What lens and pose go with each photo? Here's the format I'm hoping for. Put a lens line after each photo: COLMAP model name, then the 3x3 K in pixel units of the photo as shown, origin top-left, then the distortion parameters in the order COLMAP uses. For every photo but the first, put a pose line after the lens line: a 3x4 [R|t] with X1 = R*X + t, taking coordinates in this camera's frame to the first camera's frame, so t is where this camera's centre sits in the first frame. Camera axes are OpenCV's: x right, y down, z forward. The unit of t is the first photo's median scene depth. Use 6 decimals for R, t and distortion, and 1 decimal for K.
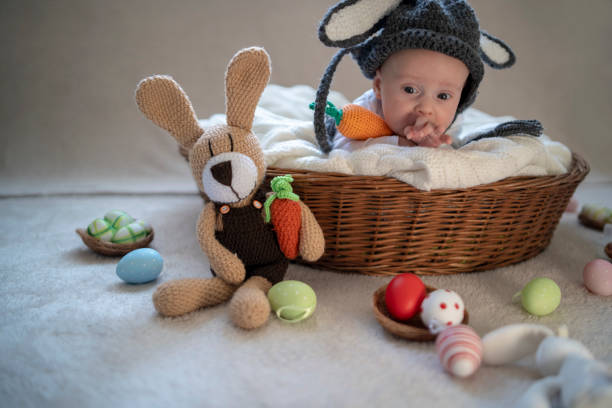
lens RADIAL K [[570.0, 0, 307.3], [0, 570.0, 203.6], [0, 0, 1]] dist [-0.109030, 0.095444]
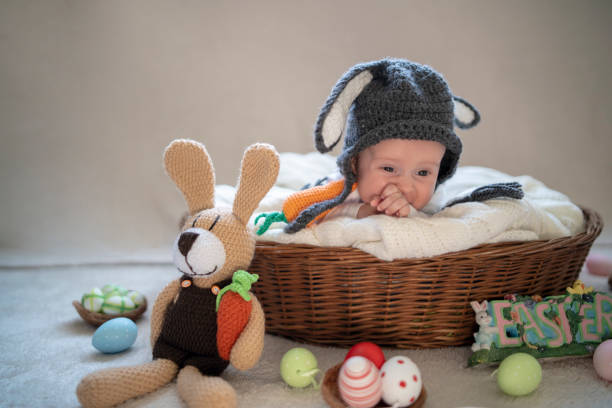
lens RADIAL K [[570.0, 0, 307.3], [0, 570.0, 203.6], [0, 0, 1]] dist [-0.109030, 0.095444]
pose [[0.990162, -0.028747, -0.136938, 0.187560], [0.013435, 0.993679, -0.111455, -0.013202], [0.139276, 0.108519, 0.984289, 0.020502]]
